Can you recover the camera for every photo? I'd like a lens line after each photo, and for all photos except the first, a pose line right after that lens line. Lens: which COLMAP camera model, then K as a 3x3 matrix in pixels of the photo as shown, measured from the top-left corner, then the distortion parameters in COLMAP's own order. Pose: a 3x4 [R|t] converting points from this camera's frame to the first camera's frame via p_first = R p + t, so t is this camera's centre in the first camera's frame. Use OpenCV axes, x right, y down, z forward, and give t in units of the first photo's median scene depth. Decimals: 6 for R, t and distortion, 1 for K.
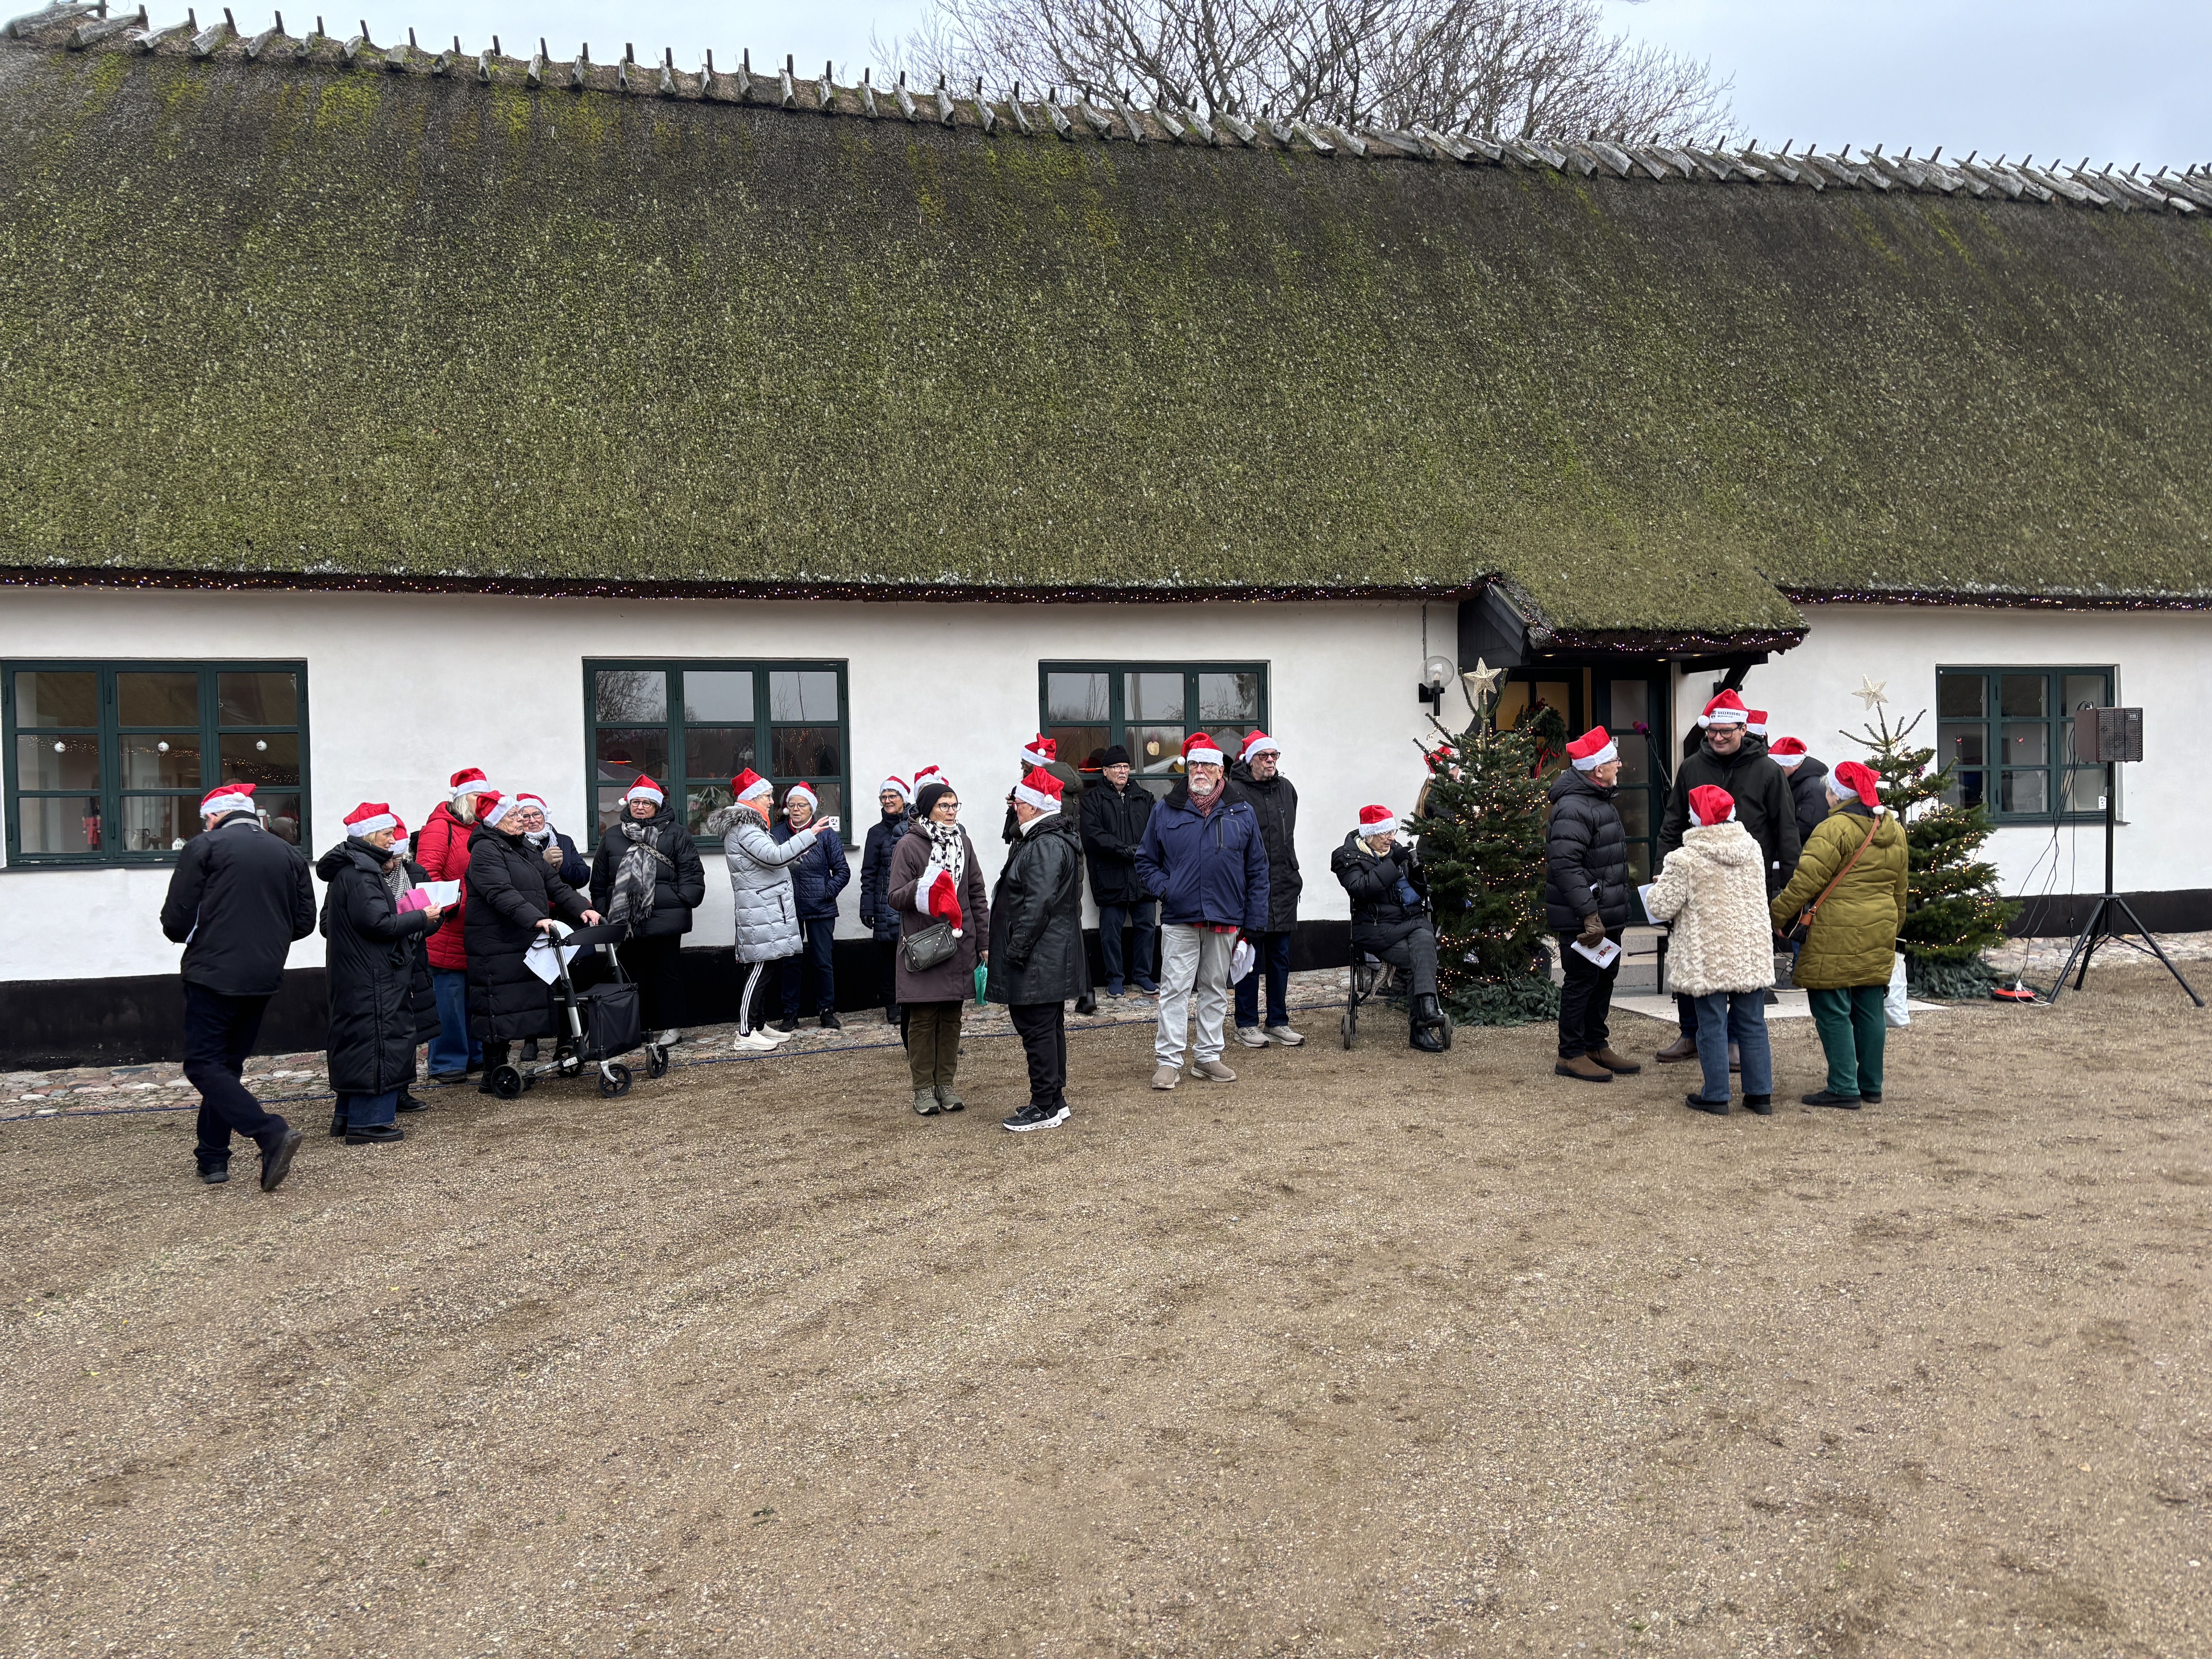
lens RADIAL K [[1660.9, 0, 1116.6], [0, 1660.9, 841.5], [0, 0, 1]] dist [0.044956, -0.033325]
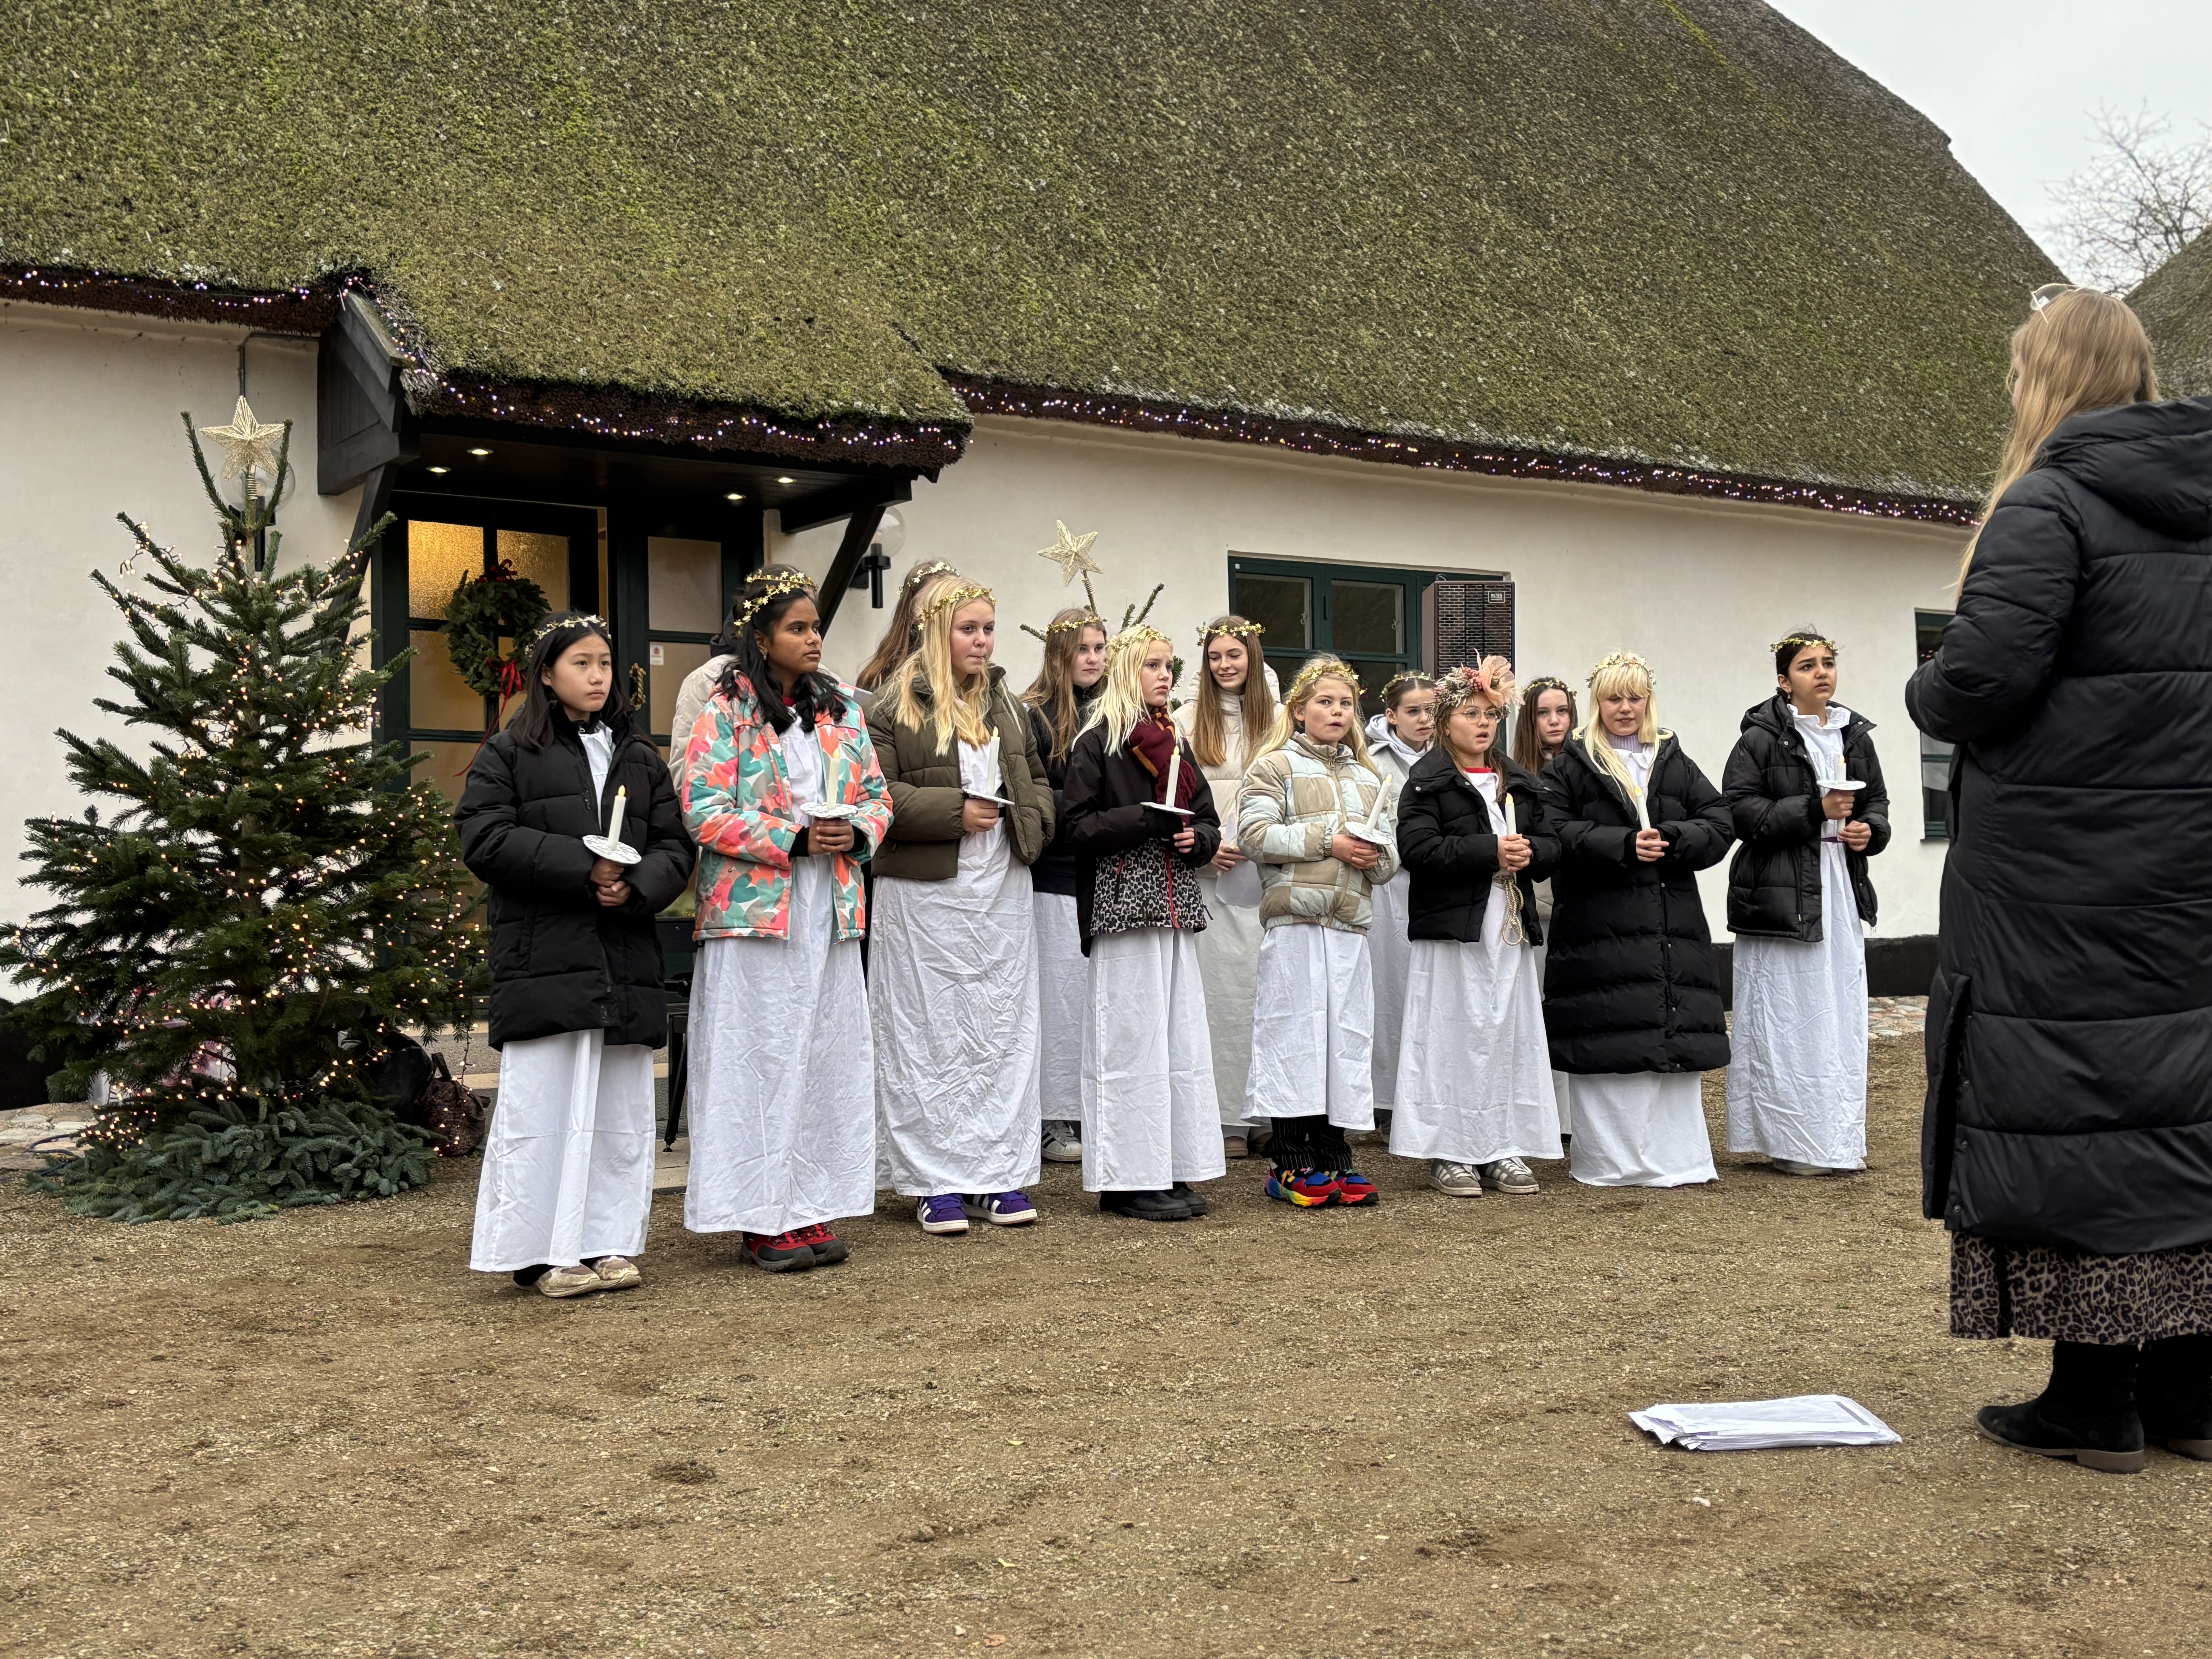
lens RADIAL K [[2377.8, 0, 1080.7], [0, 2377.8, 813.2], [0, 0, 1]] dist [0.194448, -0.628508]
pose [[0.945270, 0.015498, 0.325920, 0.181083], [0.003600, 0.998315, -0.057913, 0.033397], [-0.326269, 0.055917, 0.943622, 0.255492]]
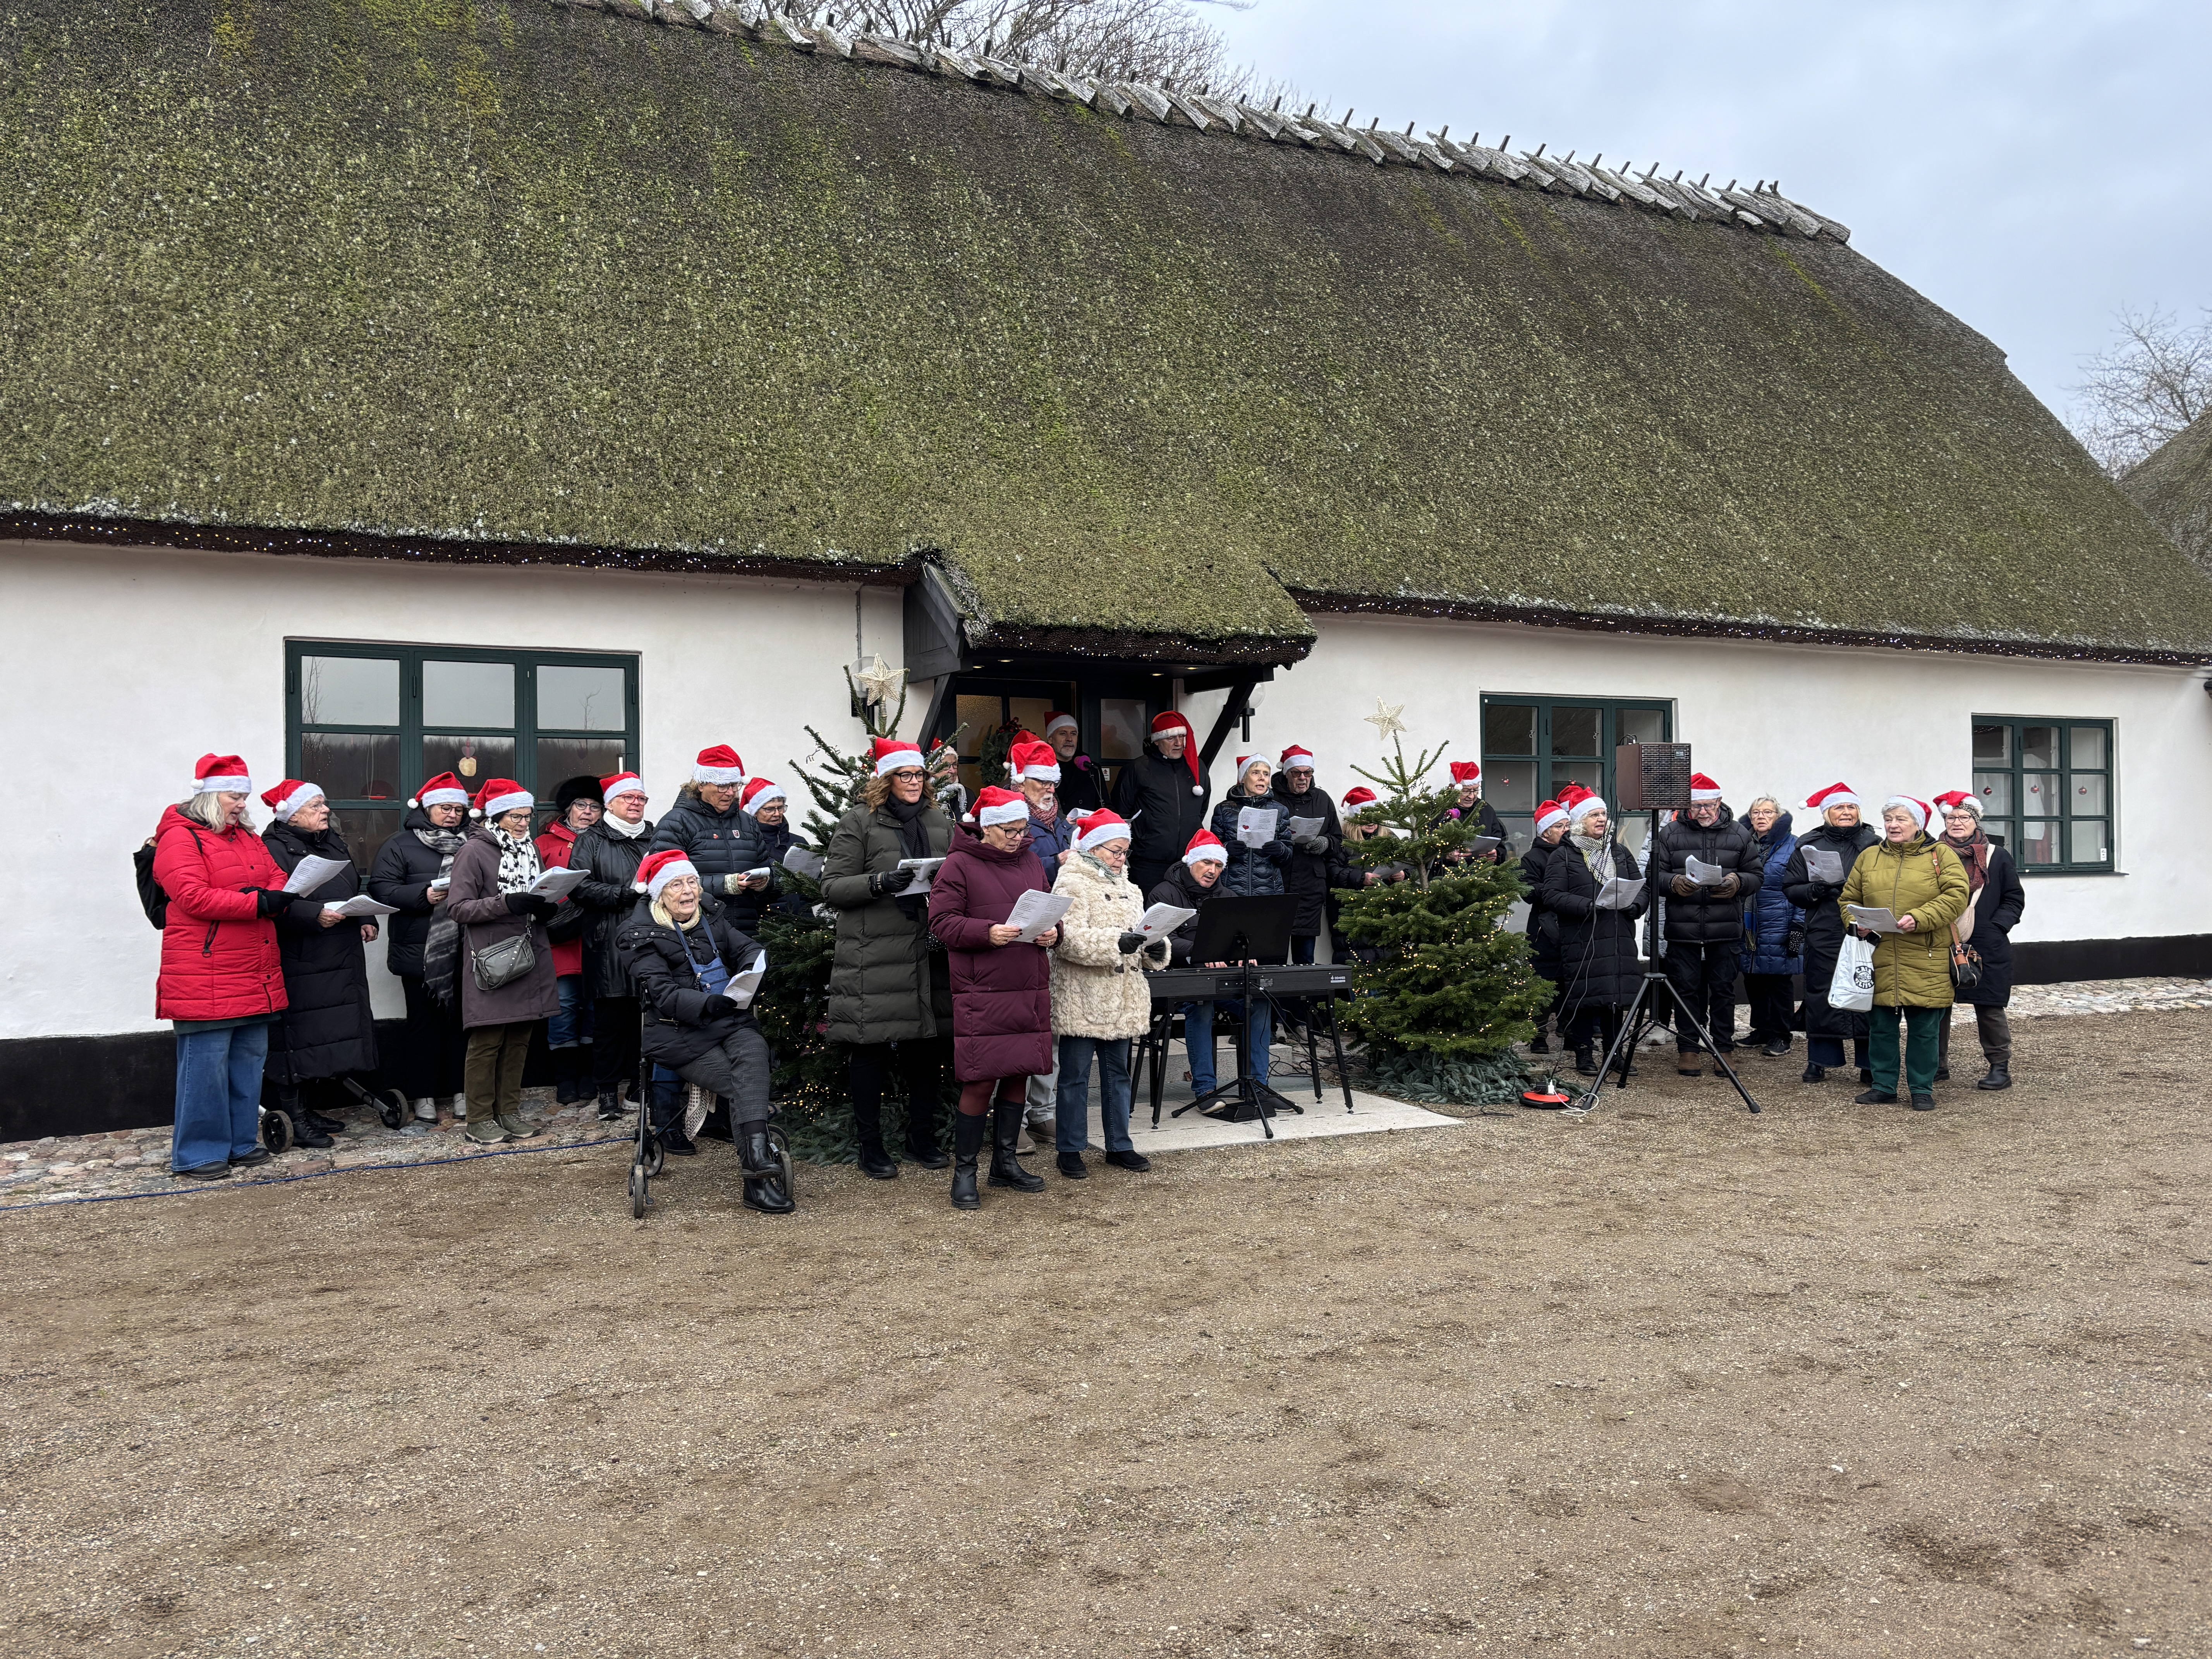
lens RADIAL K [[1661.2, 0, 1104.8], [0, 1661.2, 834.8], [0, 0, 1]] dist [0.045615, -0.043222]
pose [[0.981371, 0.013637, 0.191635, 0.145014], [-0.009449, 0.999697, -0.022748, -0.011792], [-0.191887, 0.020514, 0.981203, 0.213996]]
